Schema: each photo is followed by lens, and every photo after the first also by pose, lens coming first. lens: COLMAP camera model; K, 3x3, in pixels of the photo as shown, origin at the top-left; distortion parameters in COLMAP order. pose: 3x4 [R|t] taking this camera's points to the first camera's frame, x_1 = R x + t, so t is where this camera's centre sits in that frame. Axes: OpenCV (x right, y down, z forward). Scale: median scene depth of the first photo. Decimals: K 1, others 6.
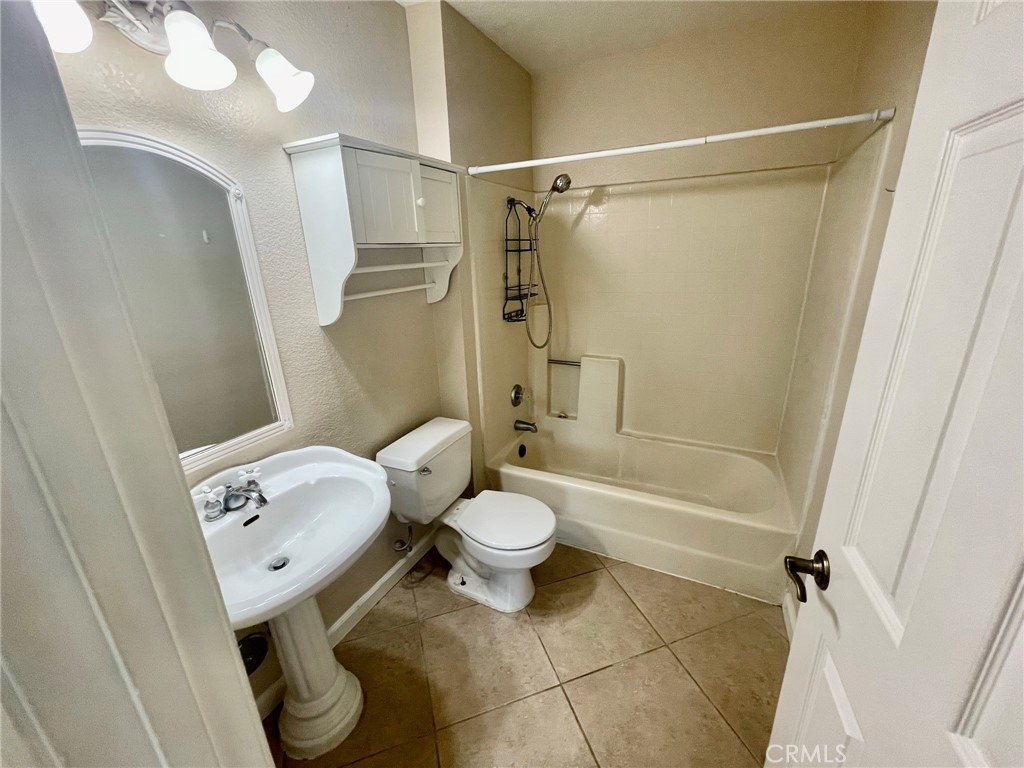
lens RADIAL K [[414.6, 0, 512.7], [0, 414.6, 386.0], [0, 0, 1]] dist [-0.000134, -0.000009]
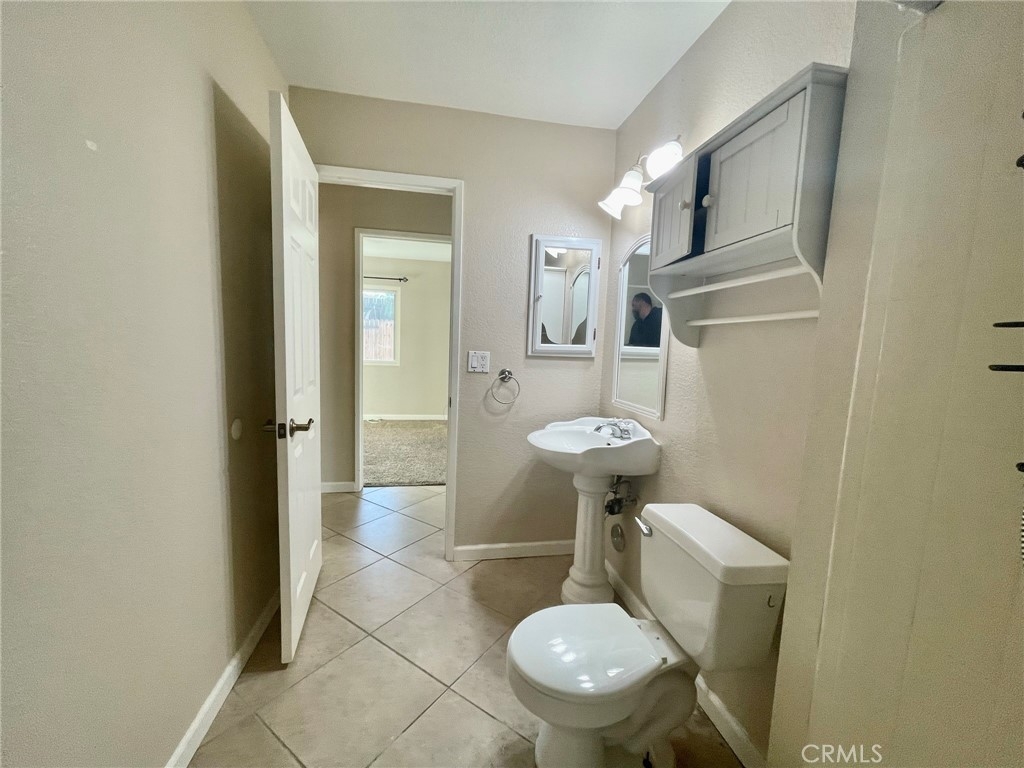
lens RADIAL K [[414.6, 0, 512.7], [0, 414.6, 386.0], [0, 0, 1]] dist [-0.000134, -0.000009]
pose [[-0.796464, 0.066018, -0.601071, 0.503743], [-0.193949, 0.913614, 0.357342, -0.313672], [0.572738, 0.401187, -0.714856, 1.387870]]
